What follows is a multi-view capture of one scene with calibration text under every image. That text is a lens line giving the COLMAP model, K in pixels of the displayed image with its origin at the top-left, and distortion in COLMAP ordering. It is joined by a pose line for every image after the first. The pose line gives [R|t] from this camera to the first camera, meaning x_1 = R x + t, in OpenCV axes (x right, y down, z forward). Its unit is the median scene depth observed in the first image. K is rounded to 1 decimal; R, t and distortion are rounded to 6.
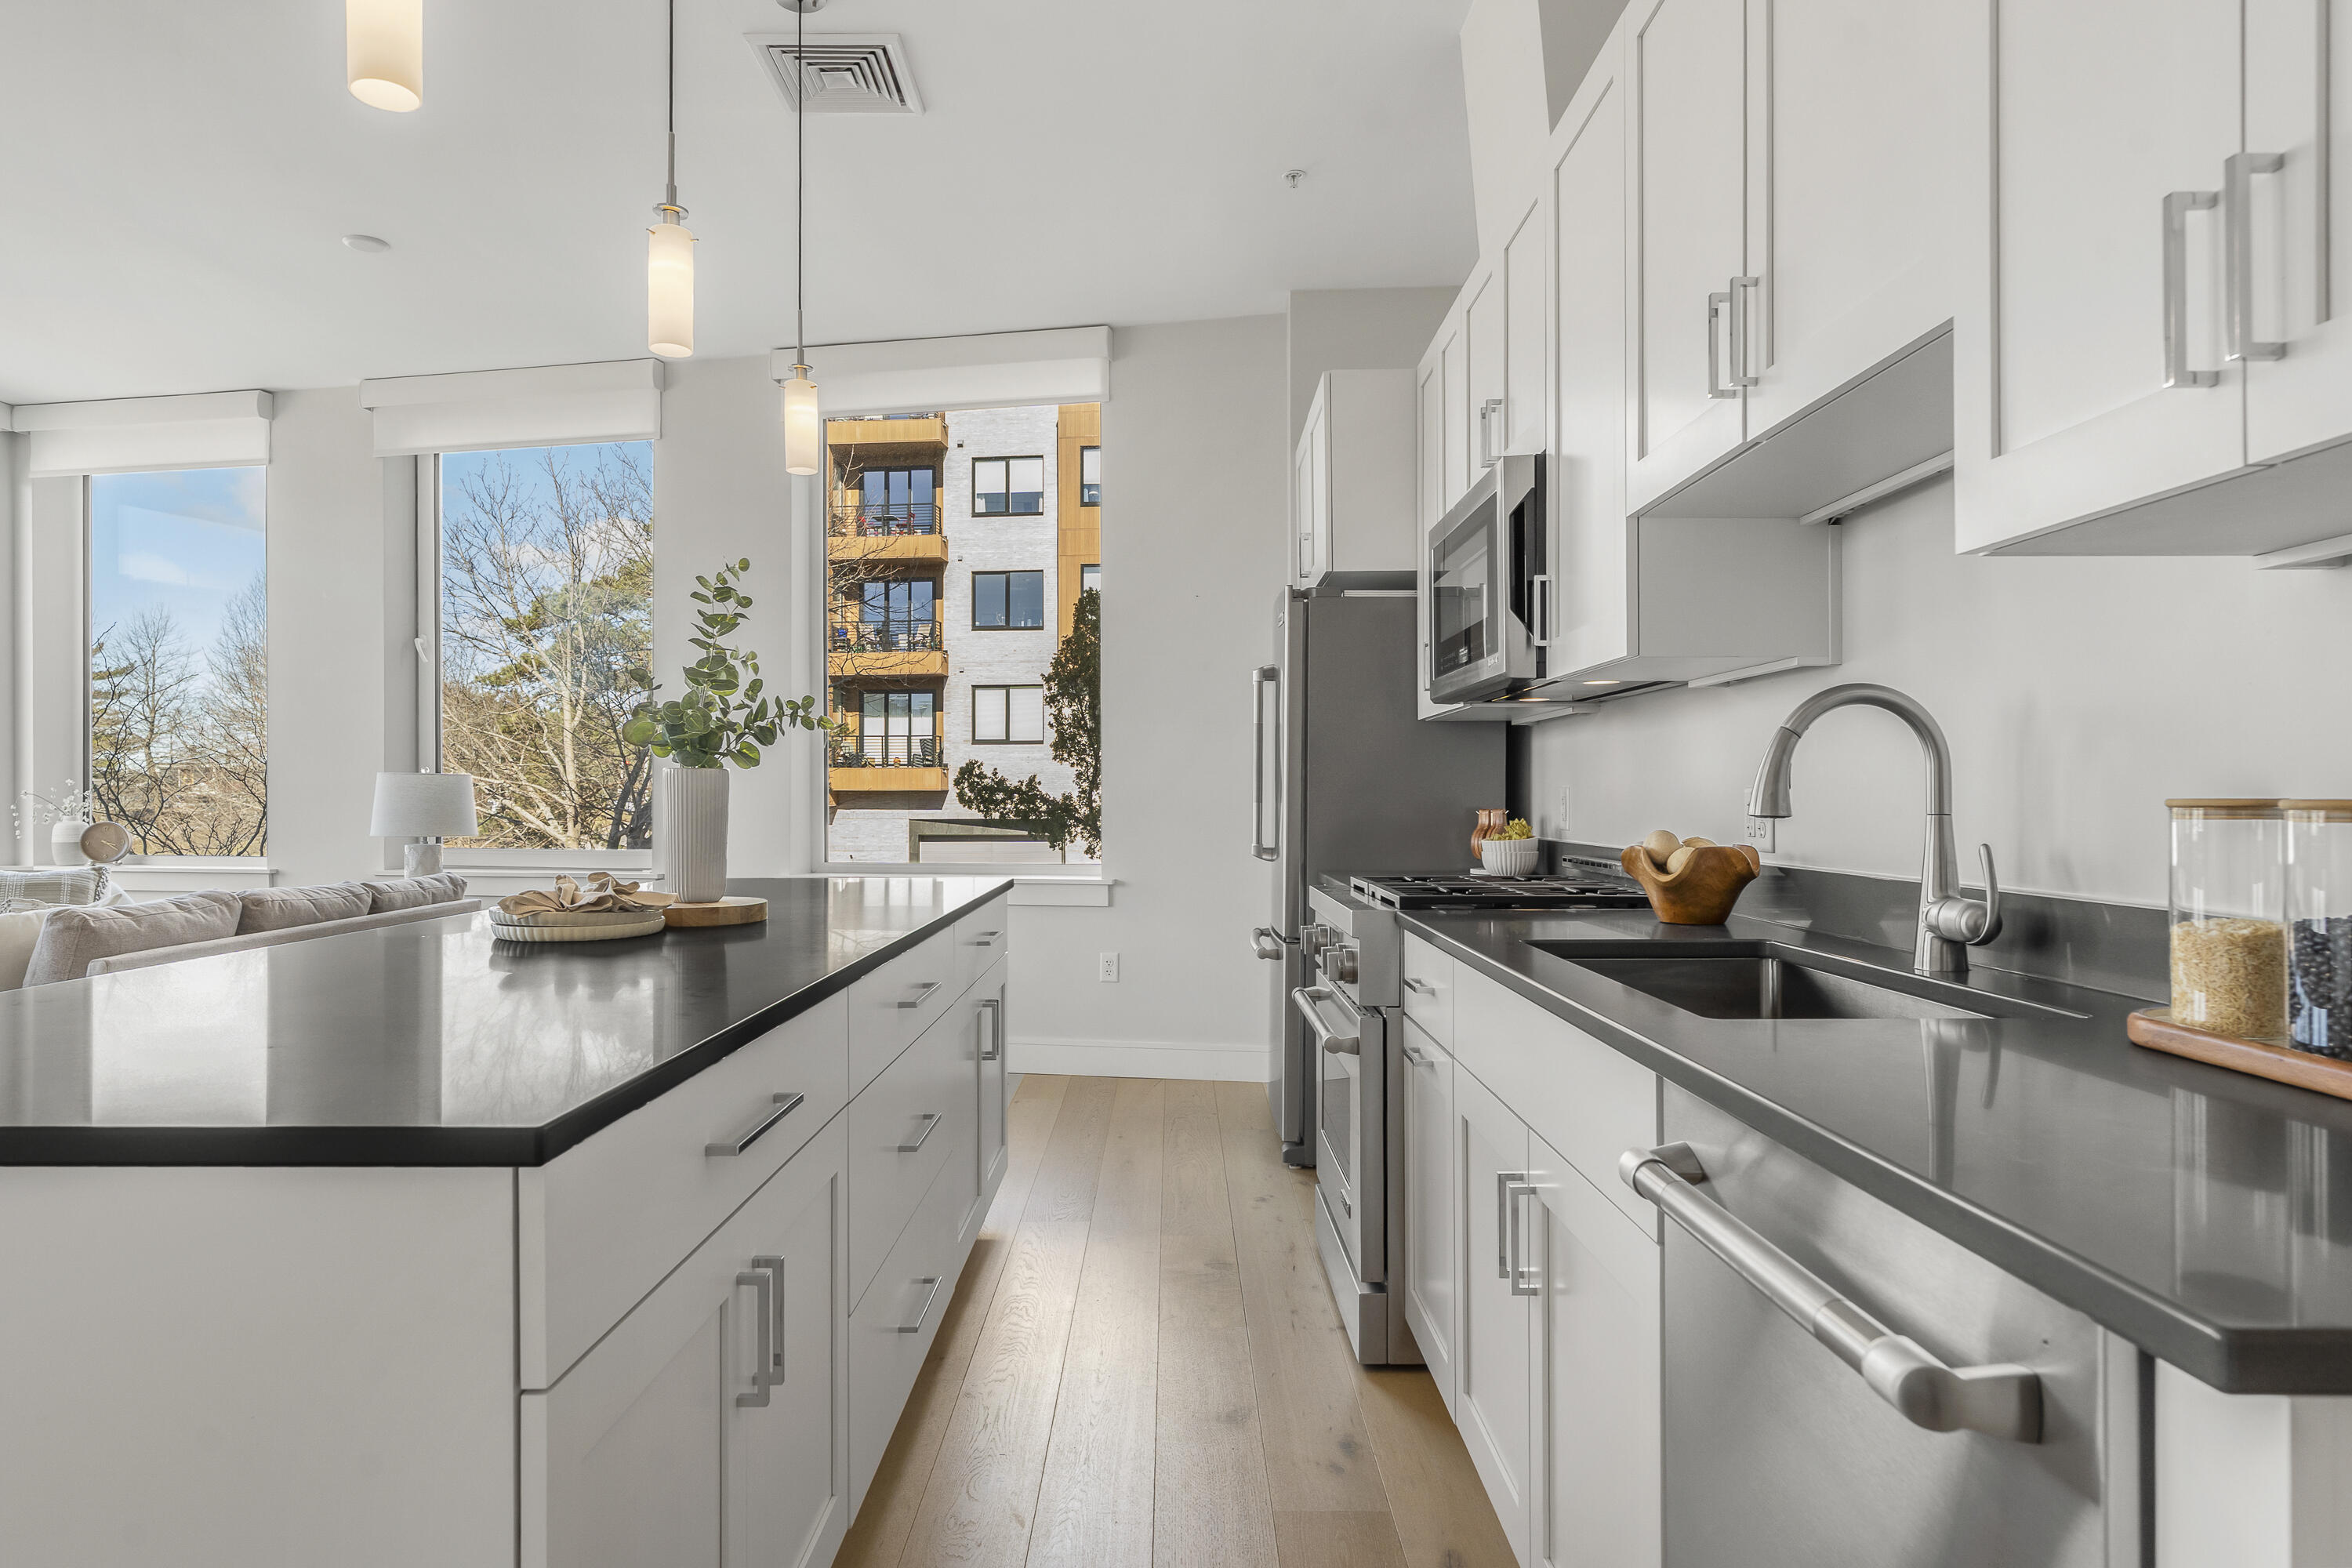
lens RADIAL K [[1320.0, 0, 1176.0], [0, 1320.0, 784.0], [0, 0, 1]] dist [-0.000407, -0.001437]
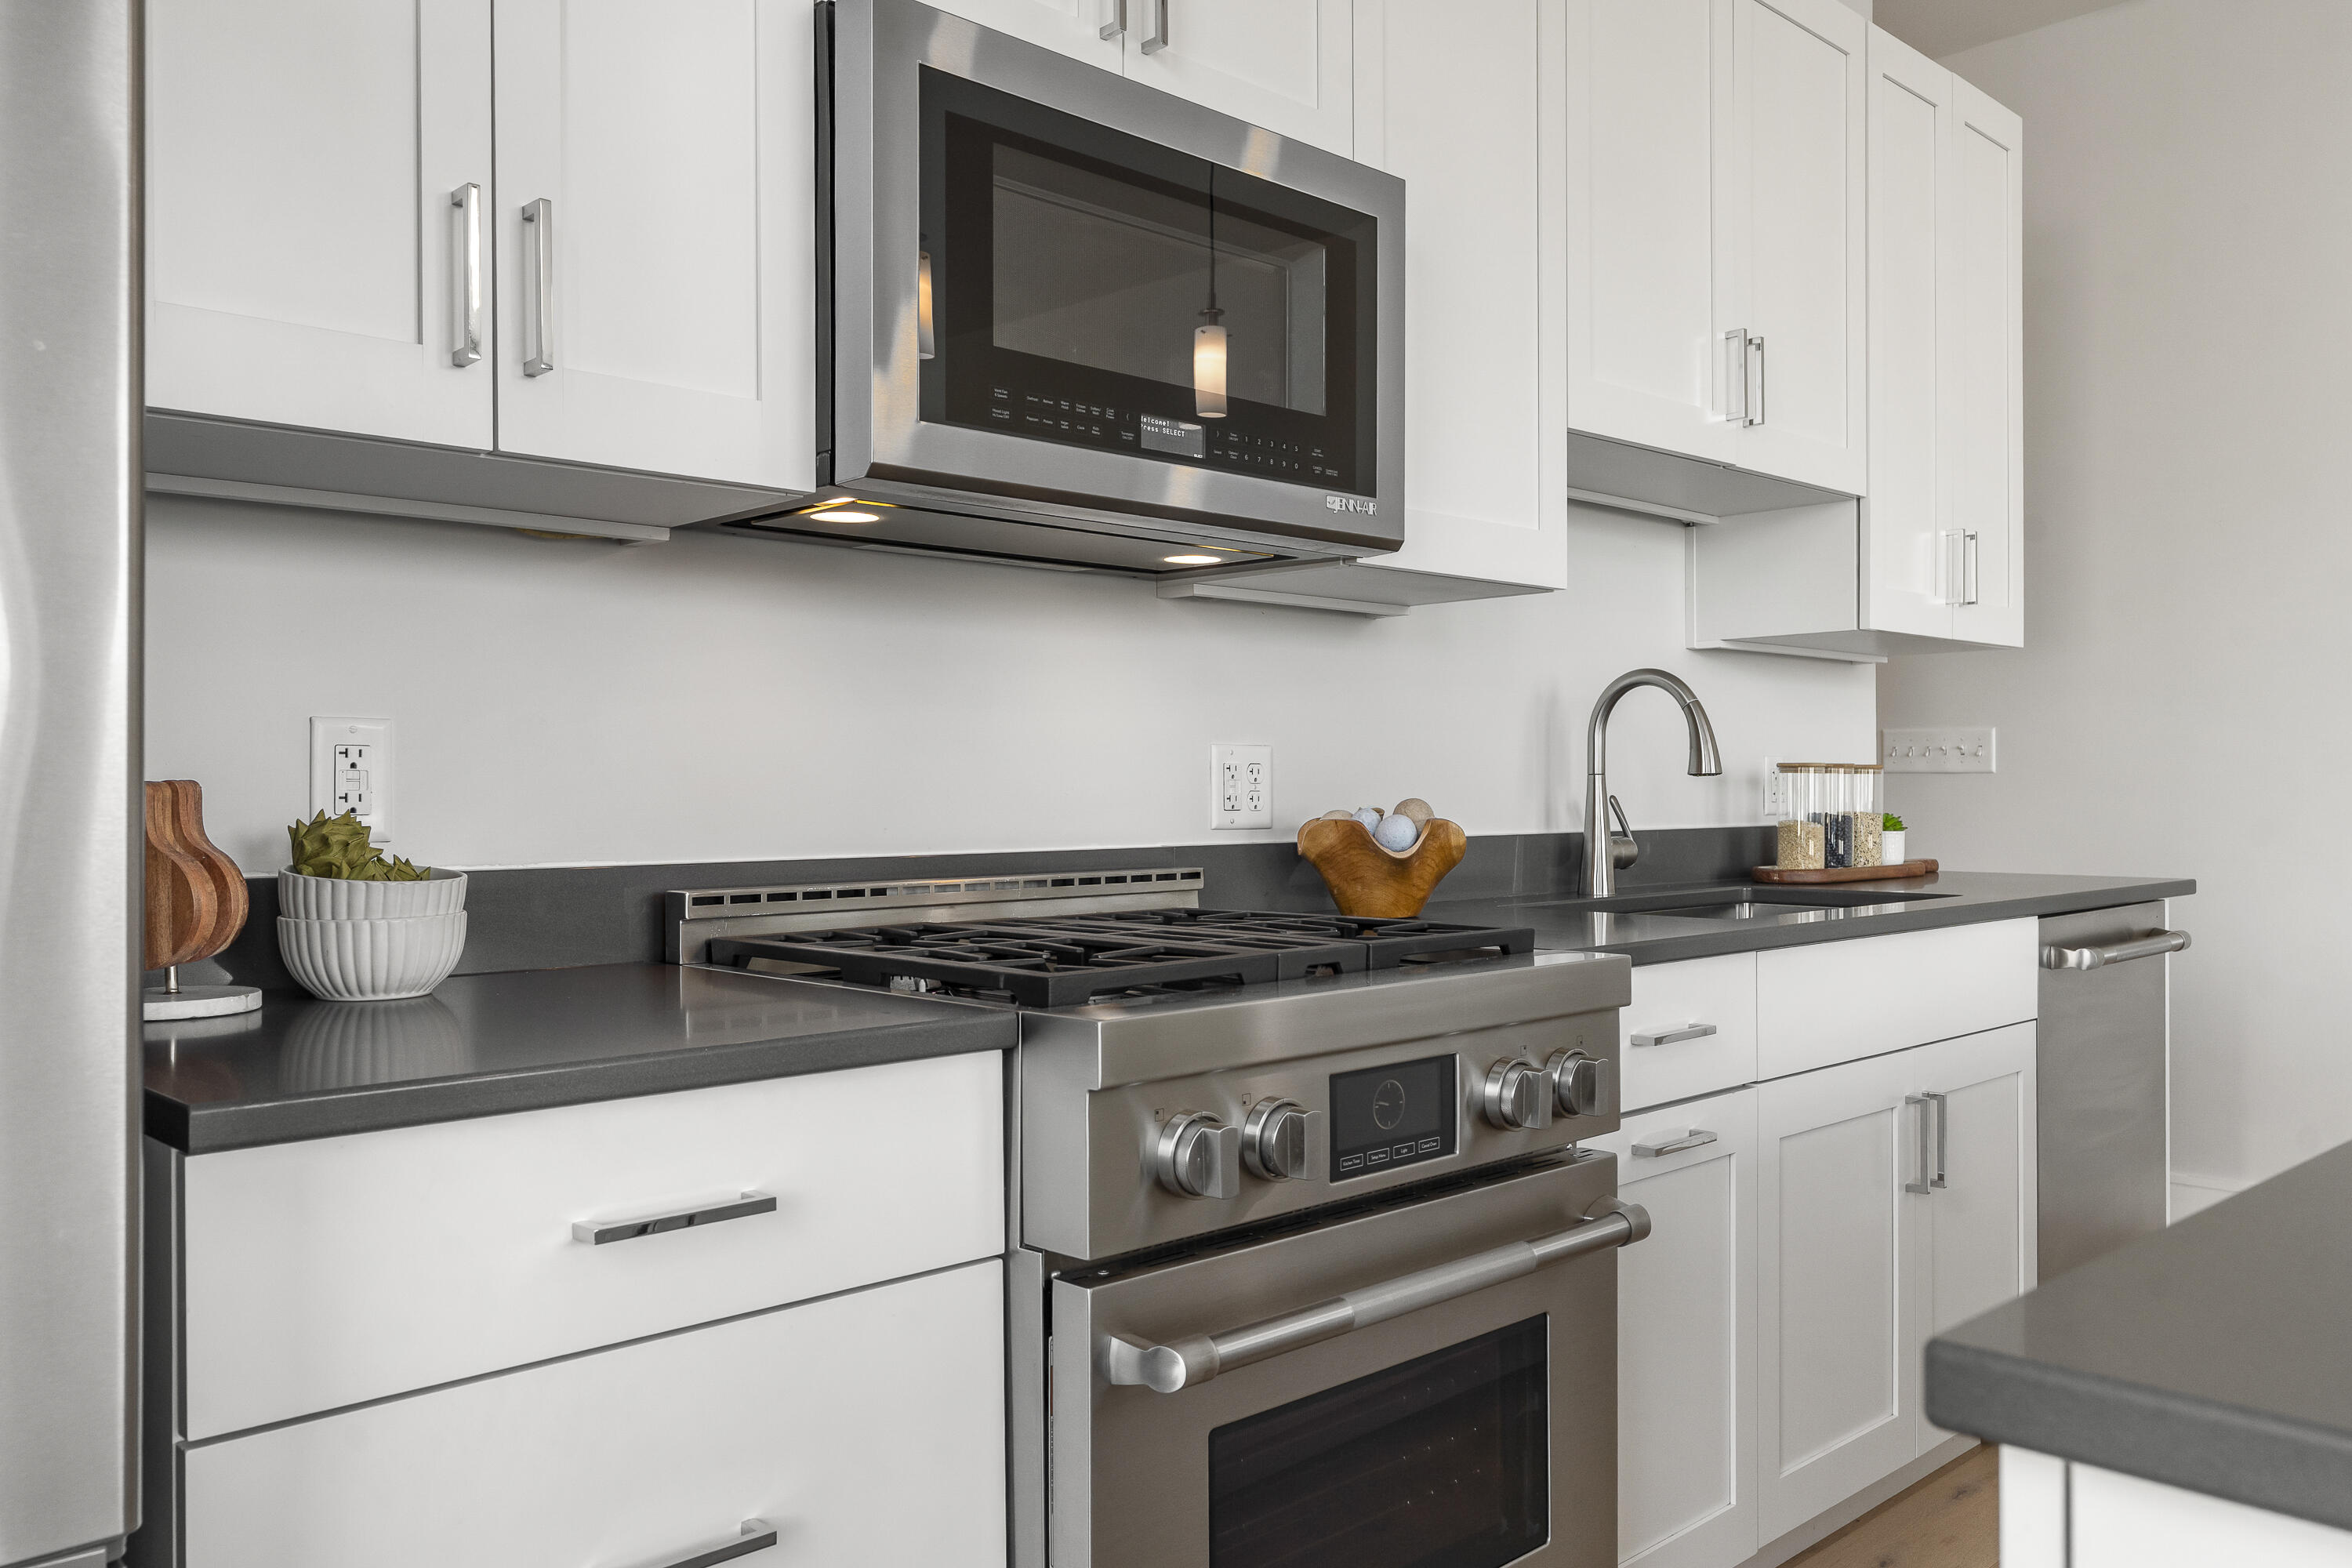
lens RADIAL K [[1784.5, 0, 1176.0], [0, 1784.5, 784.0], [0, 0, 1]] dist [0.004687, 0.001708]
pose [[-0.682783, 0.008319, 0.730574, -0.176016], [-0.000757, 0.999927, -0.012094, 0.021878], [-0.730621, -0.008810, -0.682726, 1.056374]]
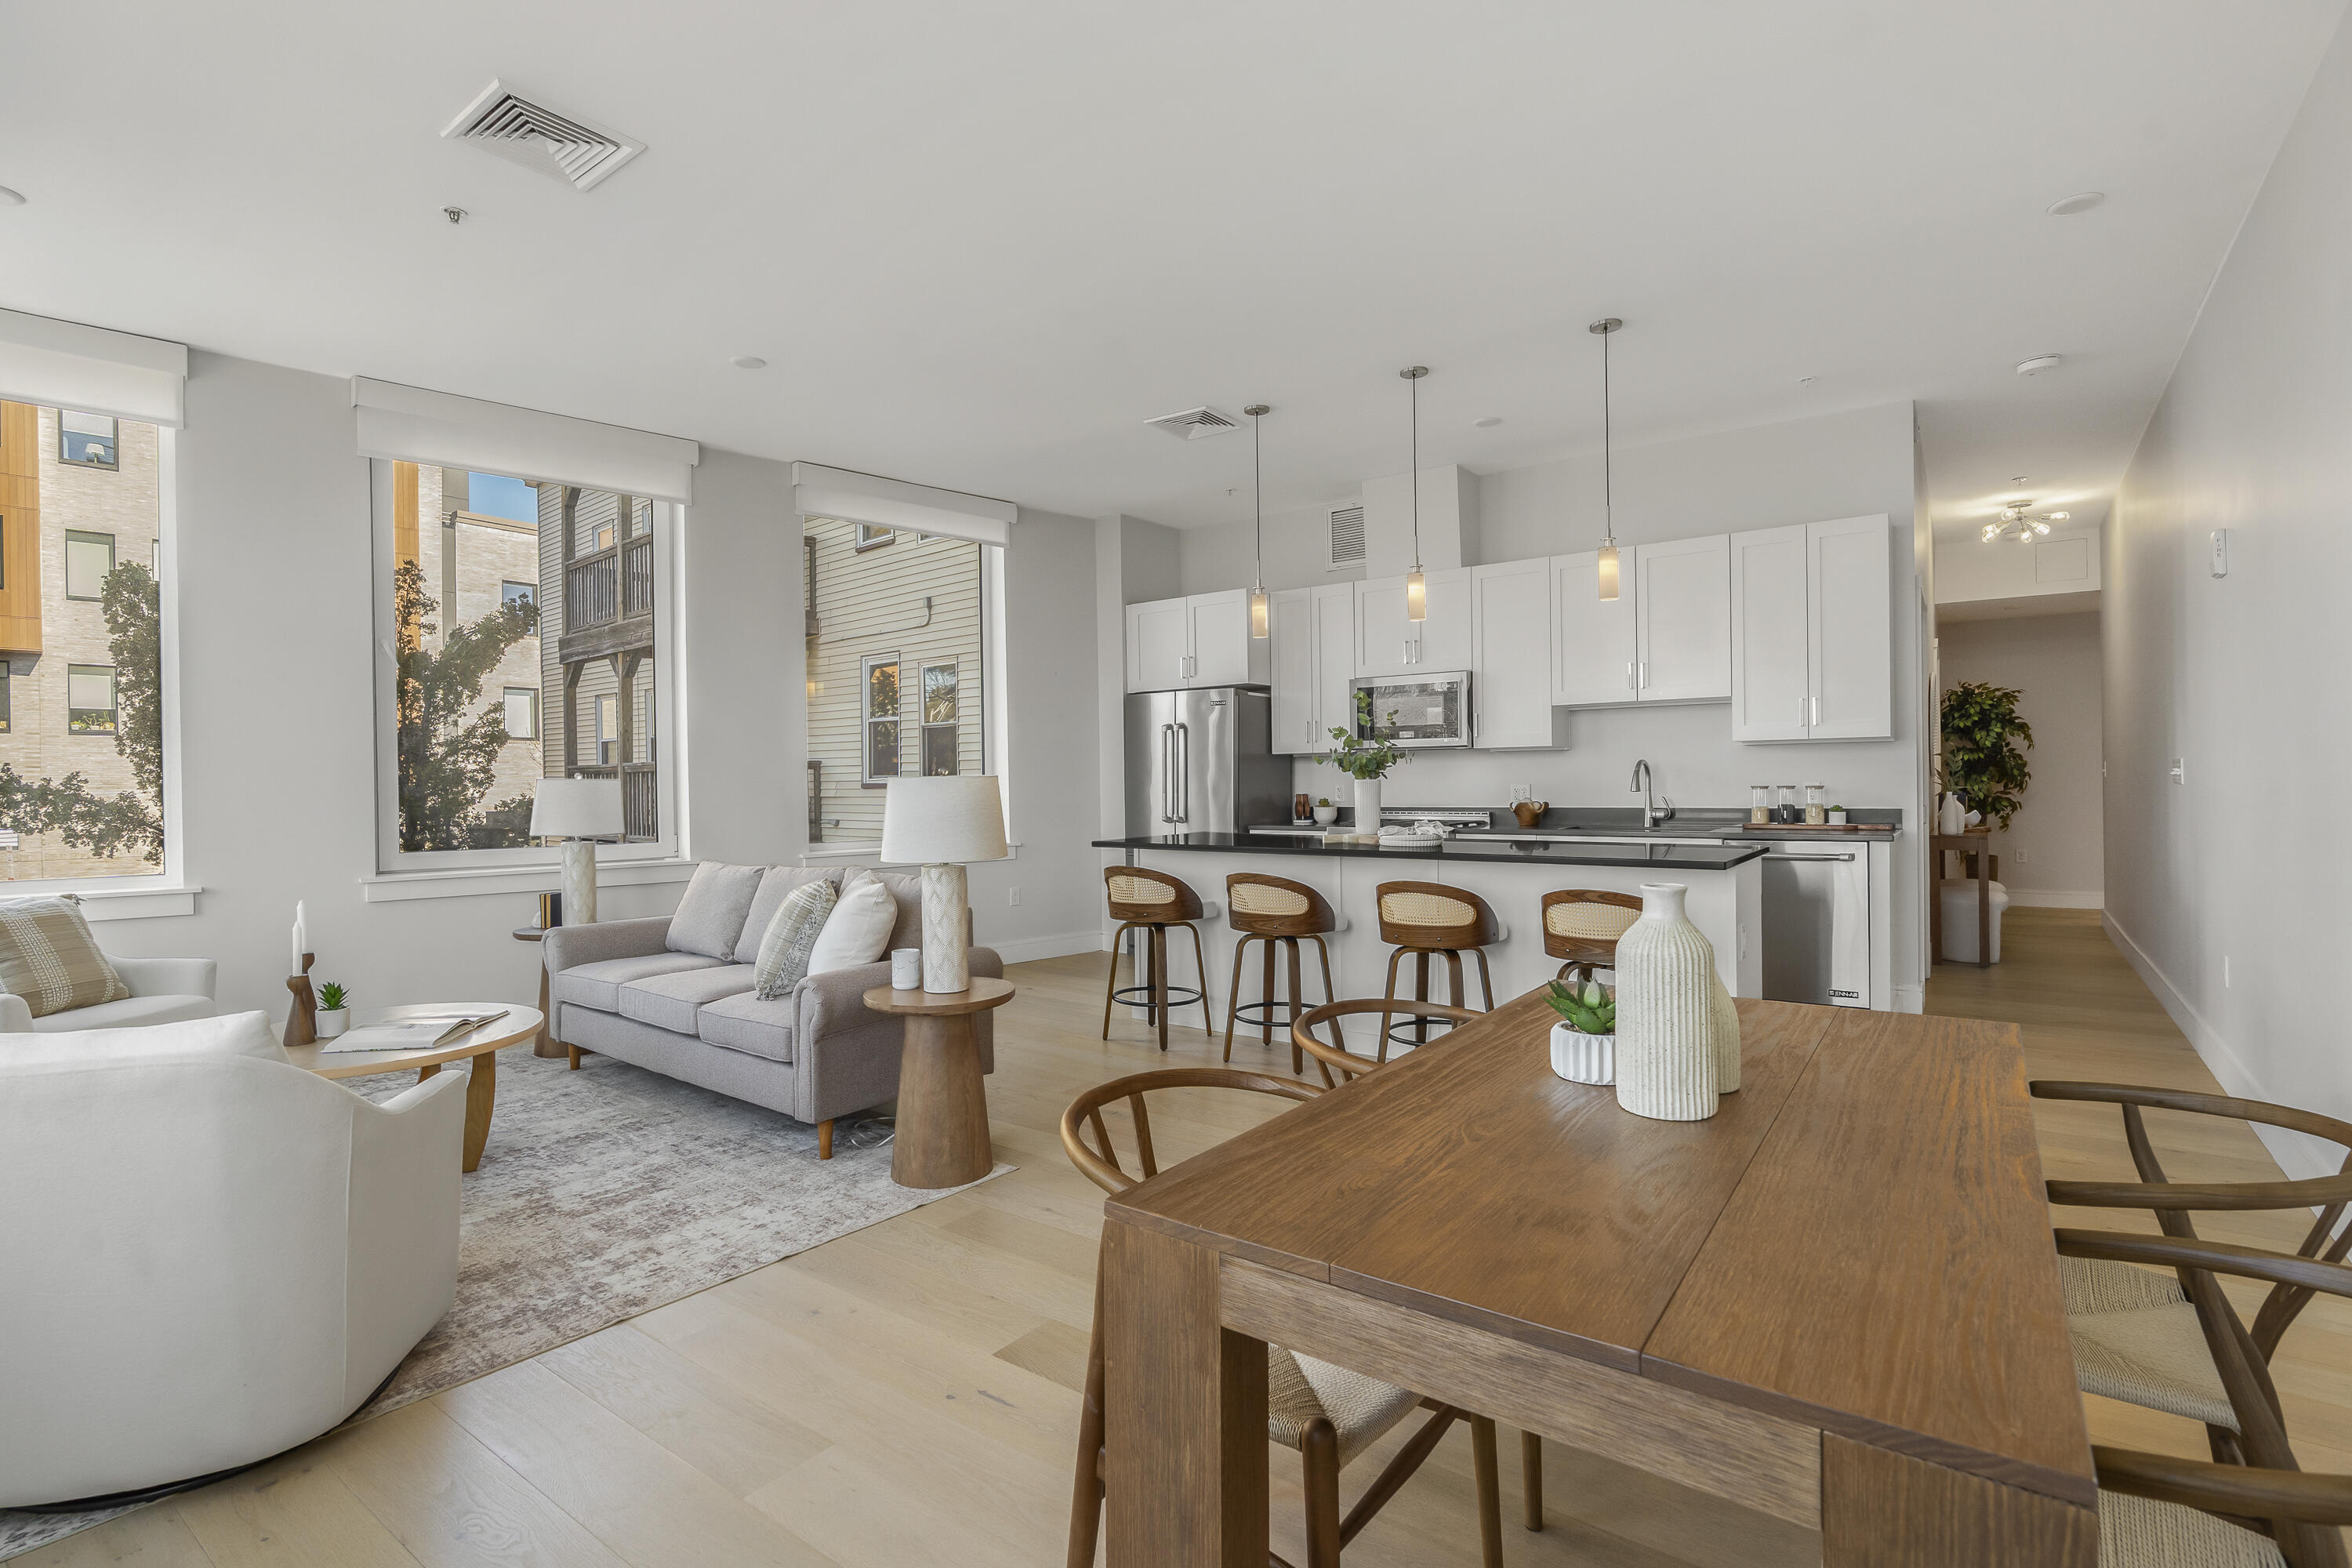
lens RADIAL K [[1095.8, 0, 1153.1], [0, 1095.8, 783.9], [0, 0, 1]] dist [-0.001306, -0.000234]
pose [[0.620751, -0.002790, 0.784002, -1.347146], [0.000439, 0.999995, 0.003210, -0.005100], [-0.784007, -0.001648, 0.620749, 0.027740]]
